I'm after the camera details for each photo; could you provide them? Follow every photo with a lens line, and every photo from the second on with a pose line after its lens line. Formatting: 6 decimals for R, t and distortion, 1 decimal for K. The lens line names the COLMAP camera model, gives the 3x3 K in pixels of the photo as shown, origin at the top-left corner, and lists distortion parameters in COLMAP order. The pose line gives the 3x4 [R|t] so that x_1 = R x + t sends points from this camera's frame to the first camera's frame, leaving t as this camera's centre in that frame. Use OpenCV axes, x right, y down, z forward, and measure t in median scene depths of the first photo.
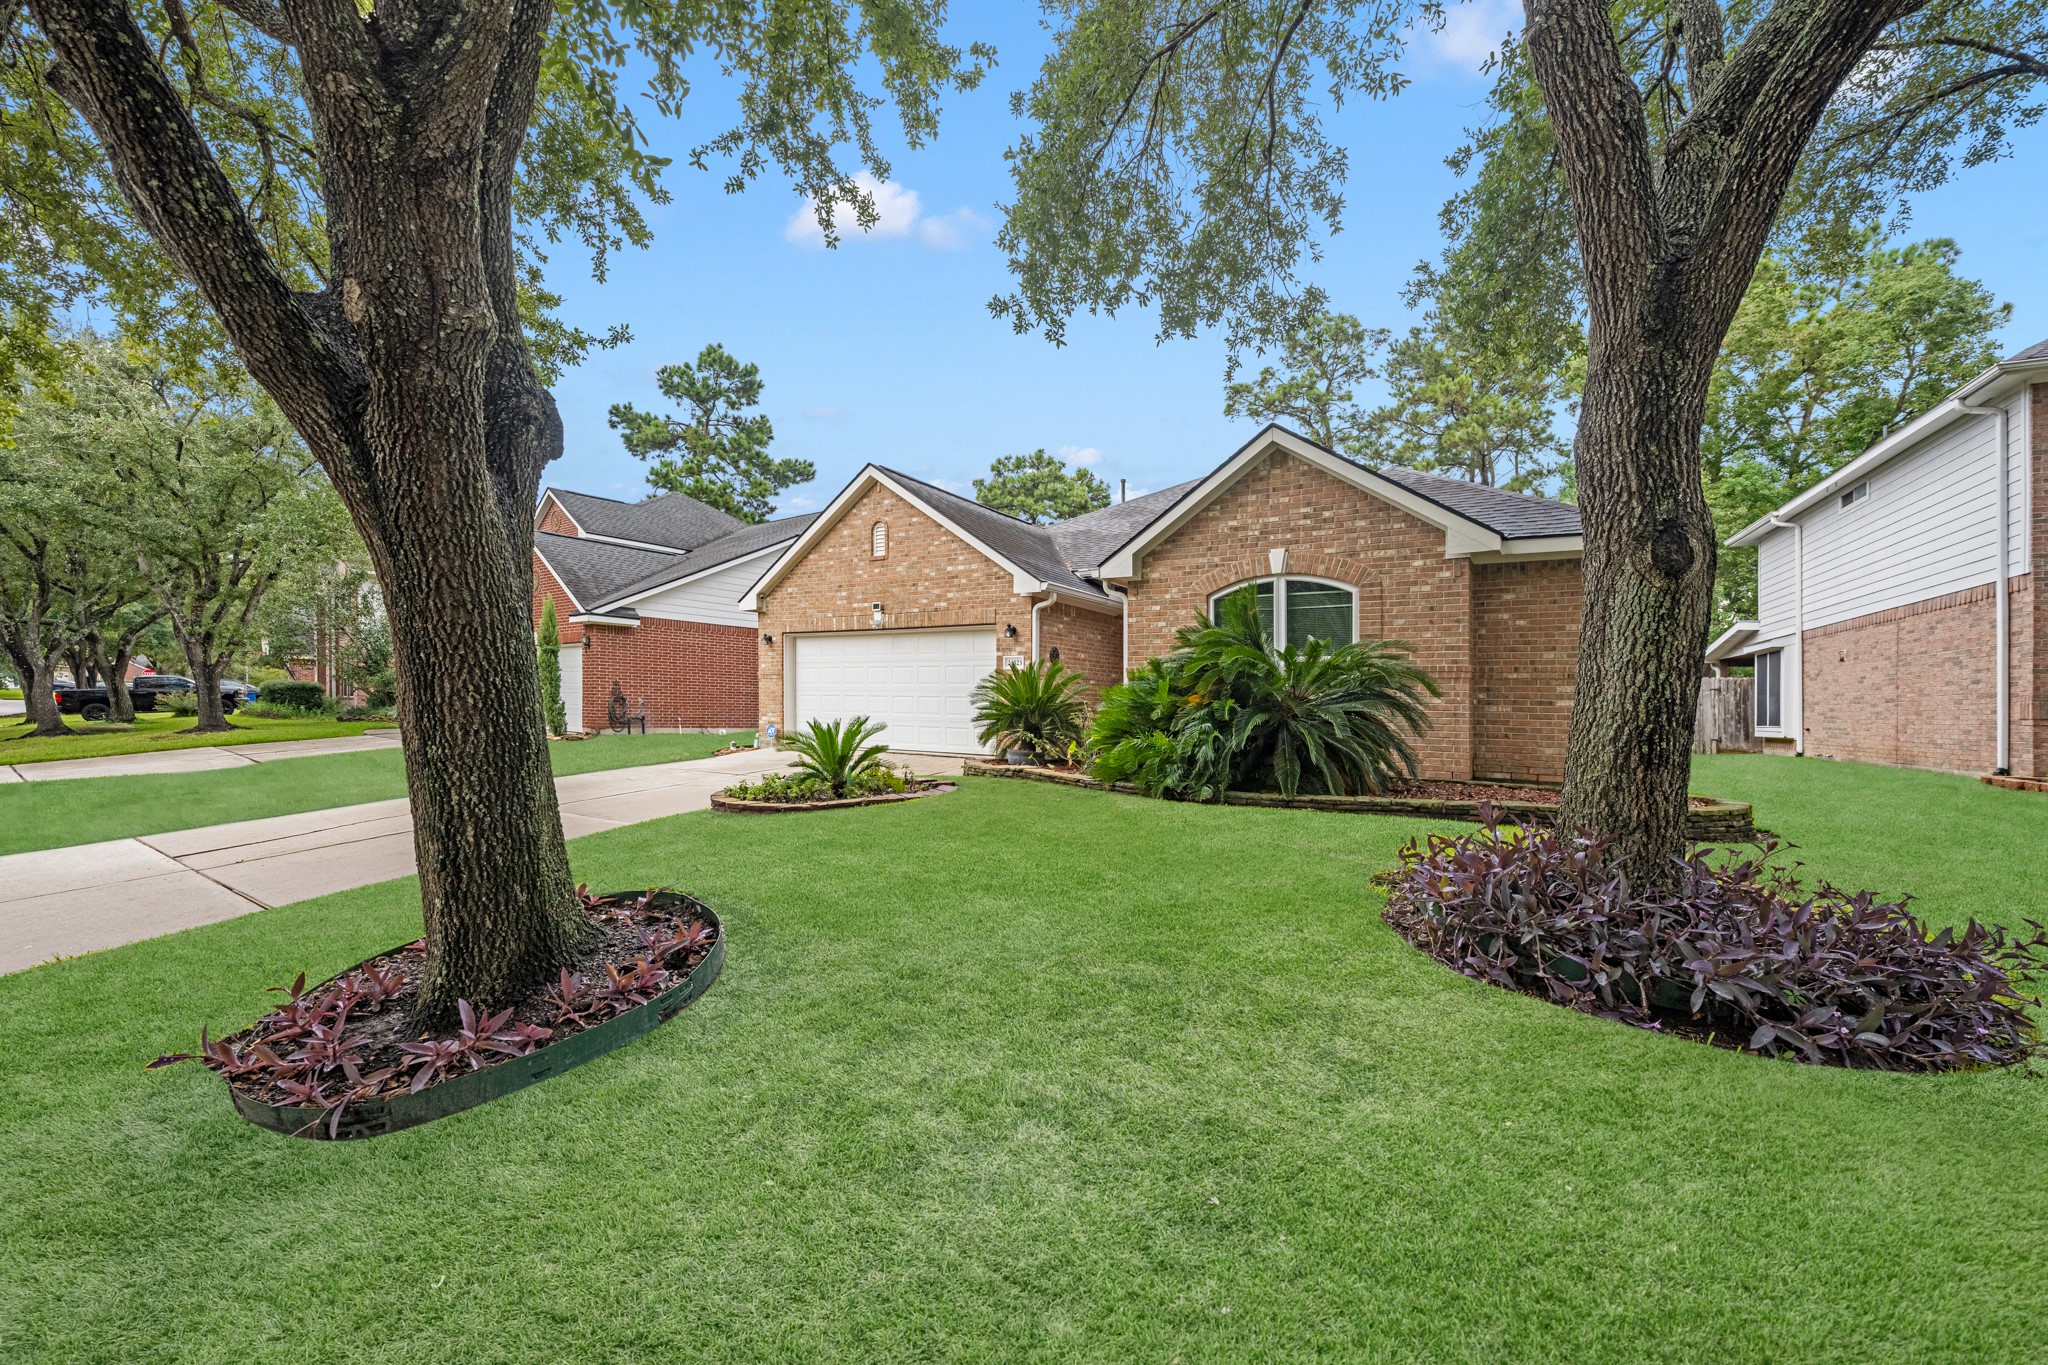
lens RADIAL K [[850.8, 0, 1024.0], [0, 850.8, 682.5], [0, 0, 1]] dist [0.002846, 0.000096]
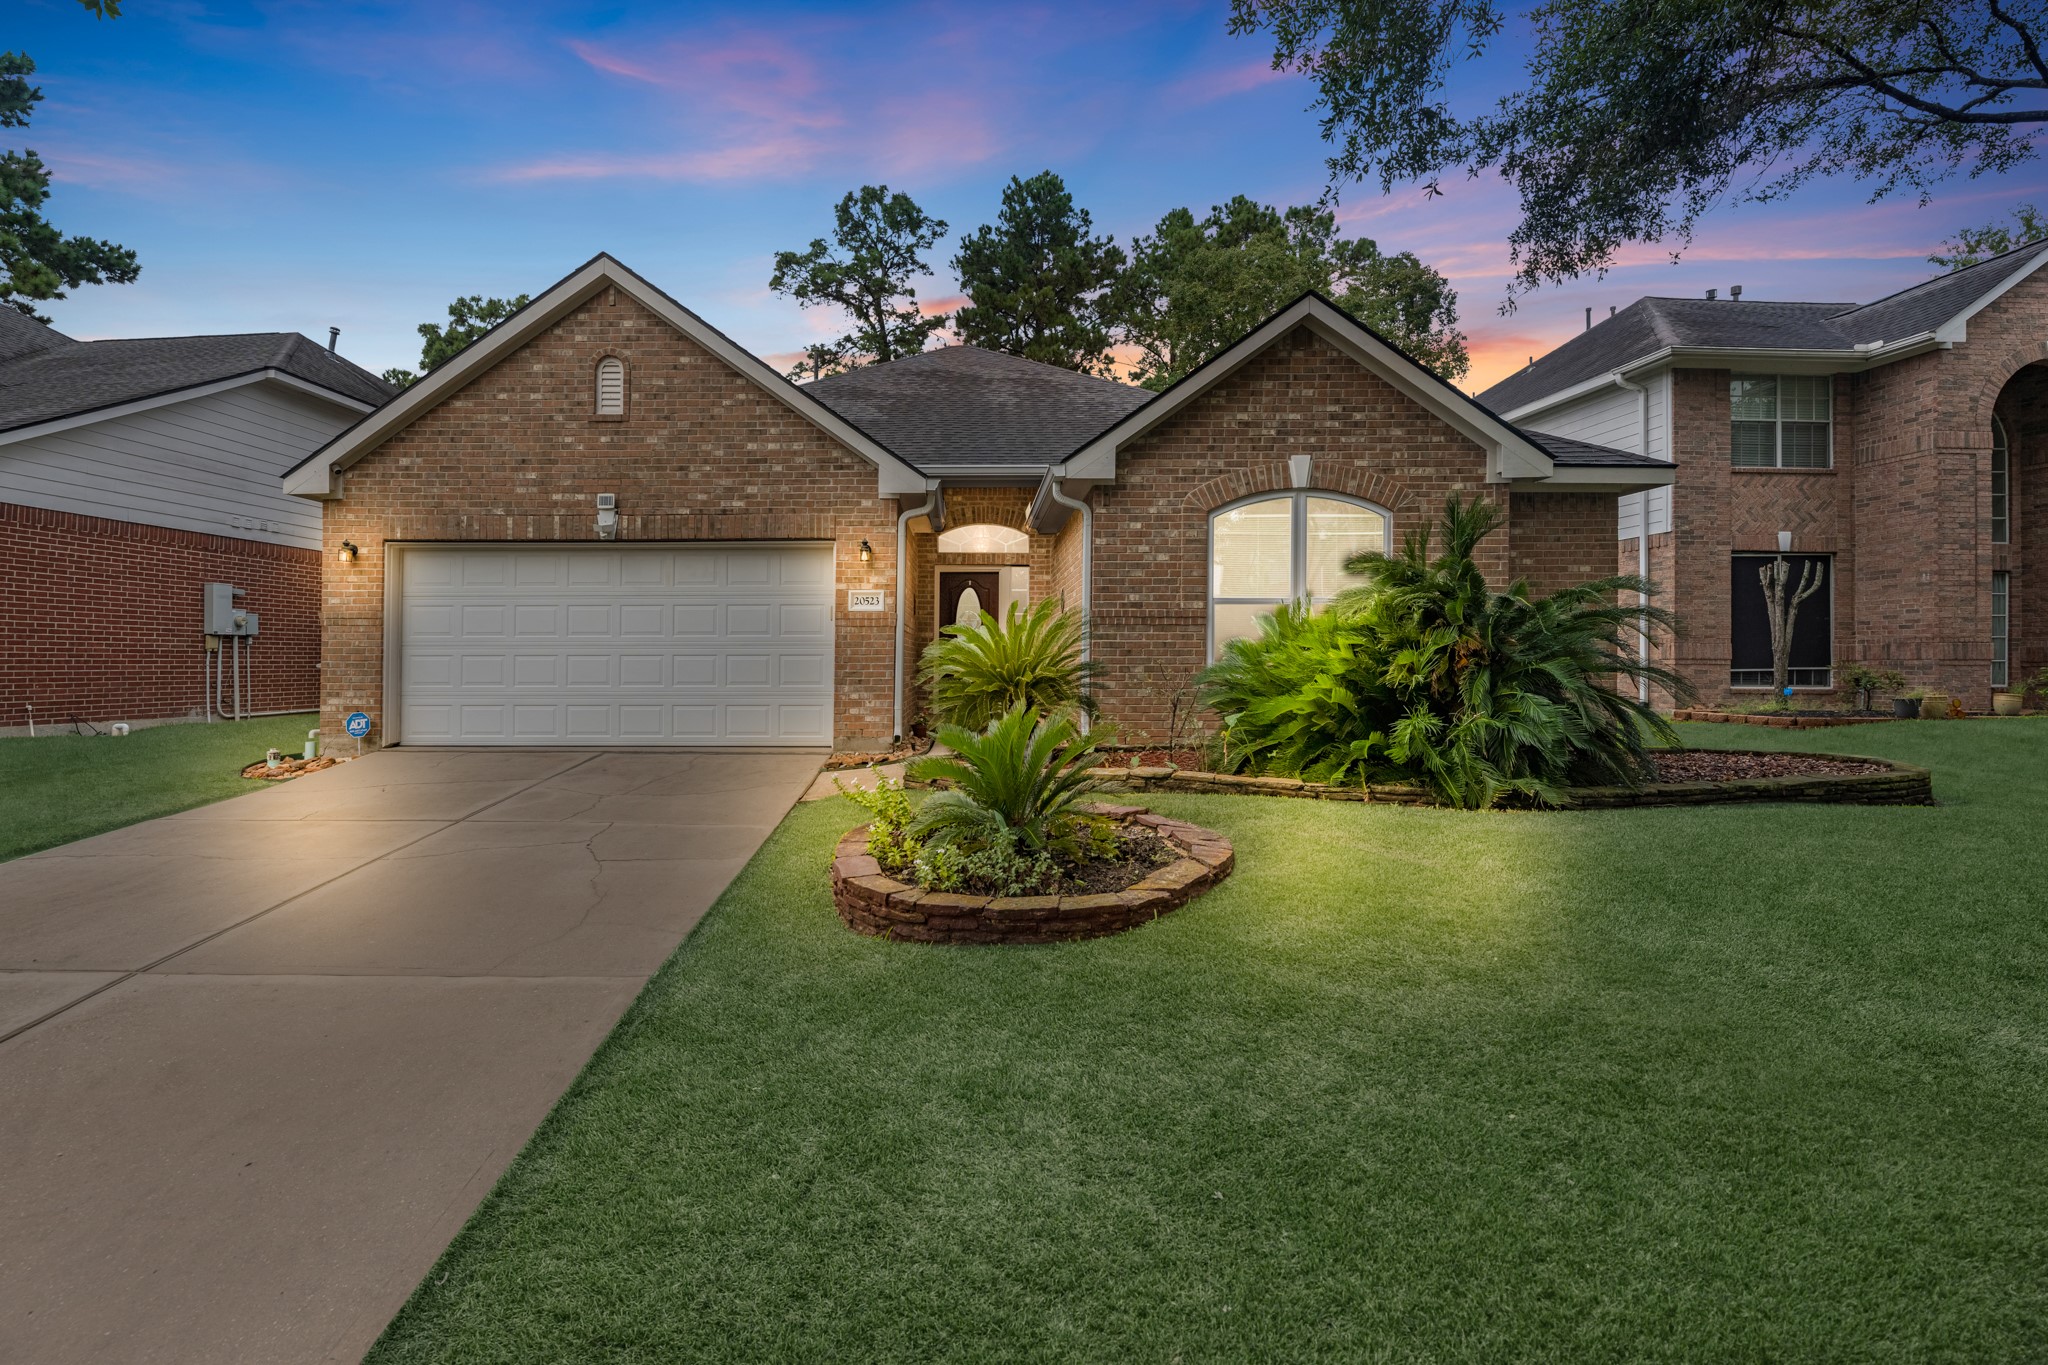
lens RADIAL K [[1049.0, 0, 1024.3], [0, 1049.0, 600.1], [0, 0, 1]] dist [-0.000168, -0.000234]
pose [[0.858603, 0.010564, 0.512533, -0.302902], [0.001810, 0.999719, -0.023638, -0.004789], [-0.512638, 0.021224, 0.858342, 0.250919]]
